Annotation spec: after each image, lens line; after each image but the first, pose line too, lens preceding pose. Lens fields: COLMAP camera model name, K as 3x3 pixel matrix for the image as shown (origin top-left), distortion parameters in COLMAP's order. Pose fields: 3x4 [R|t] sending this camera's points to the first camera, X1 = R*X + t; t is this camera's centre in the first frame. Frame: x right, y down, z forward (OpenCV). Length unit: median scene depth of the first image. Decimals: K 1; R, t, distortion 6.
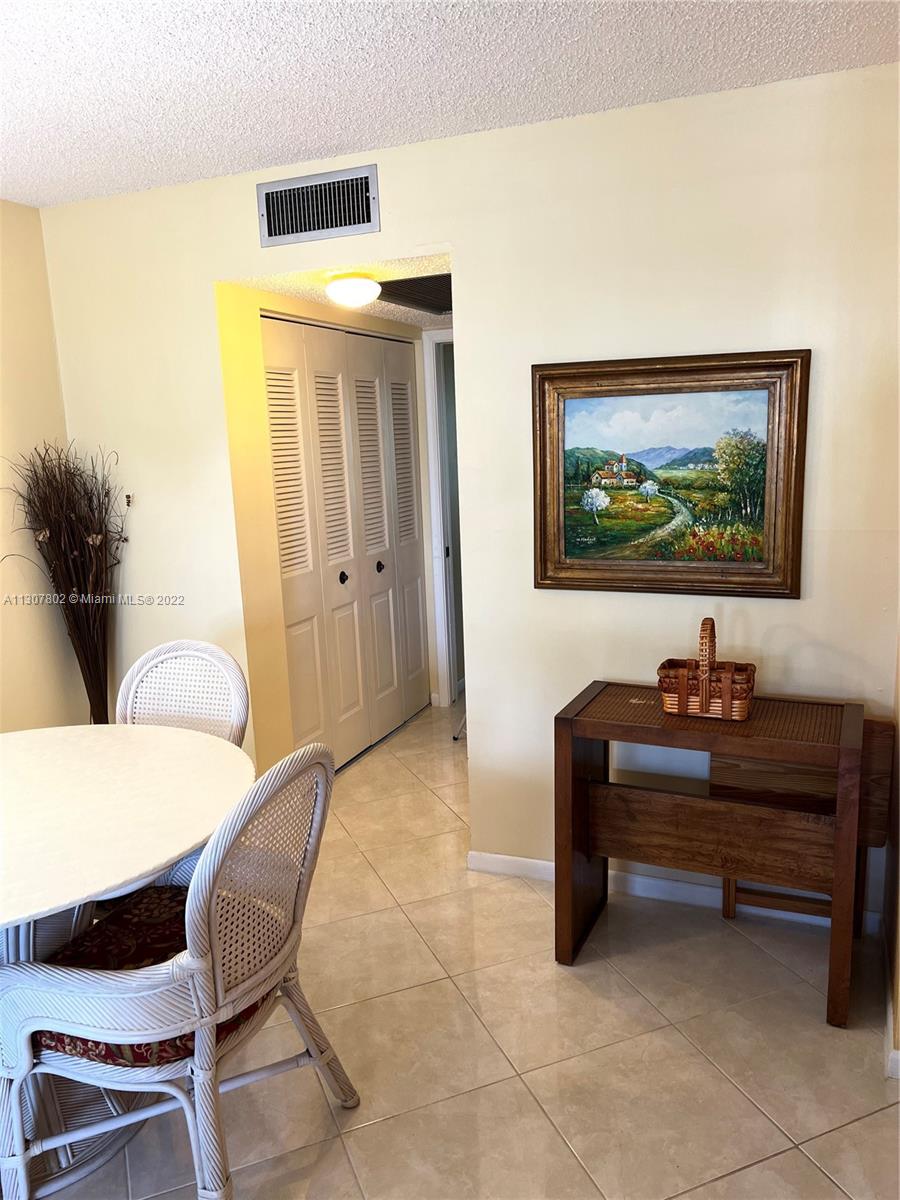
lens RADIAL K [[913.0, 0, 447.1], [0, 913.0, 608.3], [0, 0, 1]] dist [0.054268, -0.052101]
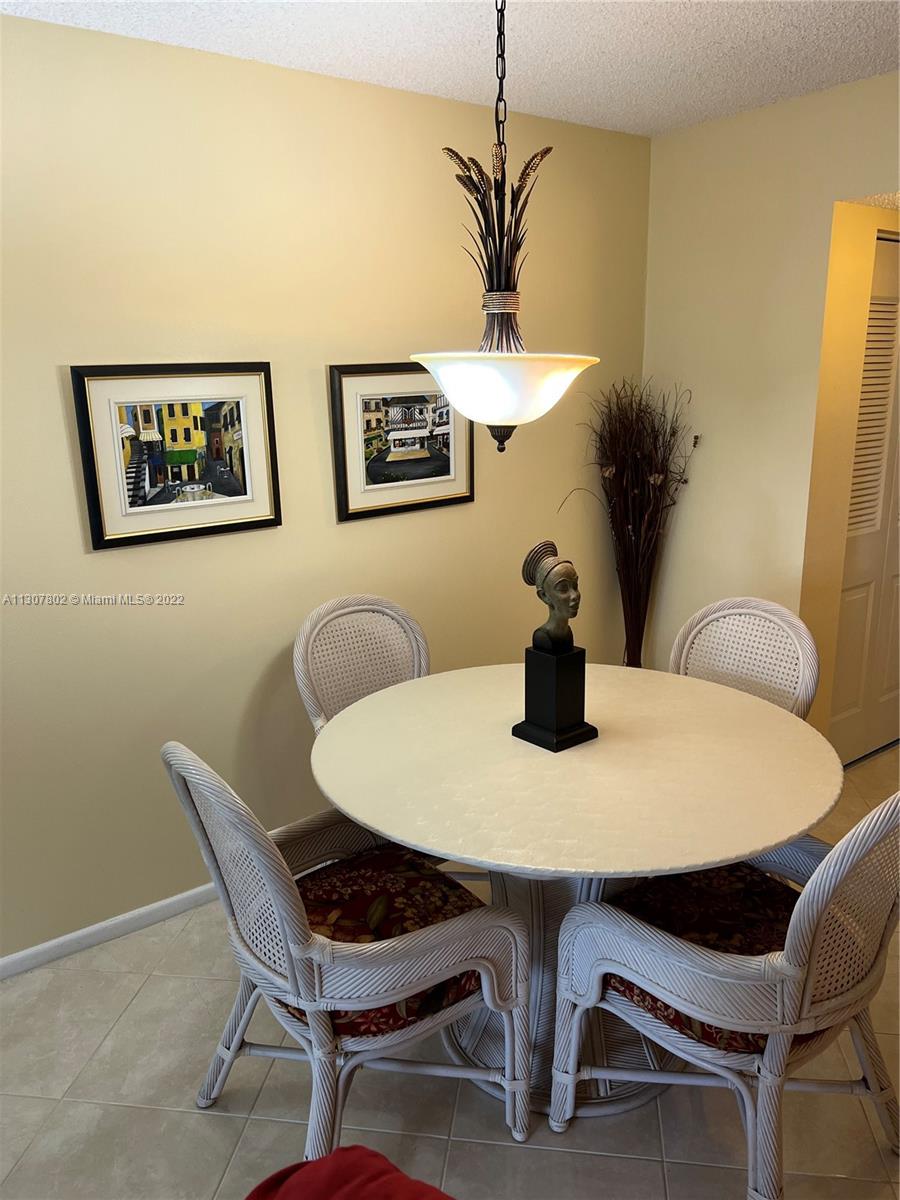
lens RADIAL K [[913.0, 0, 444.9], [0, 913.0, 606.8], [0, 0, 1]] dist [0.054268, -0.052101]
pose [[0.864906, 0.149204, -0.479245, -0.107526], [-0.113479, 0.988202, 0.102859, -0.018030], [0.488938, -0.034579, 0.871633, 0.020546]]
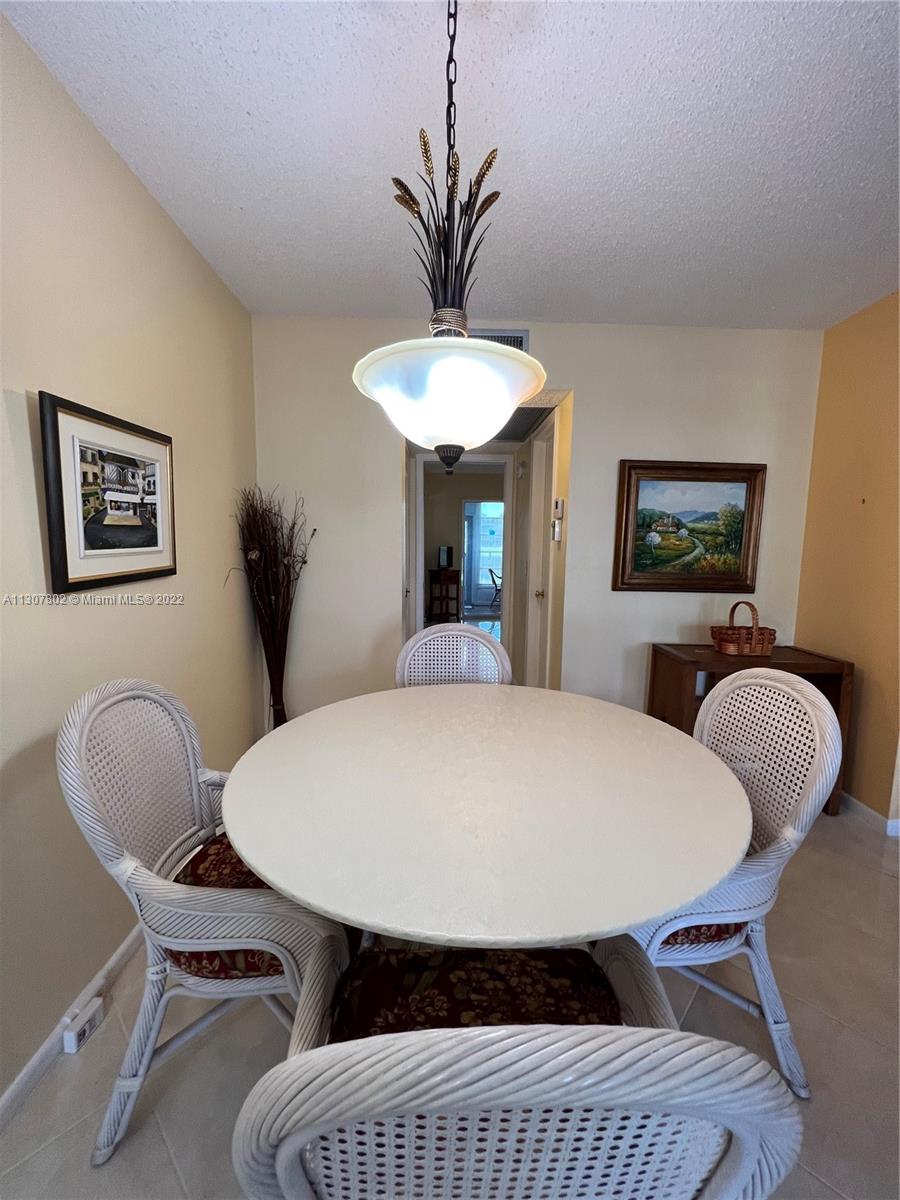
lens RADIAL K [[486.3, 0, 456.2], [0, 486.3, 598.1], [0, 0, 1]] dist [-0.006232, 0.000080]
pose [[0.905794, 0.001759, 0.423714, -0.588986], [0.035268, 0.996208, -0.079531, 0.056390], [-0.422247, 0.086983, 0.902298, 0.342026]]
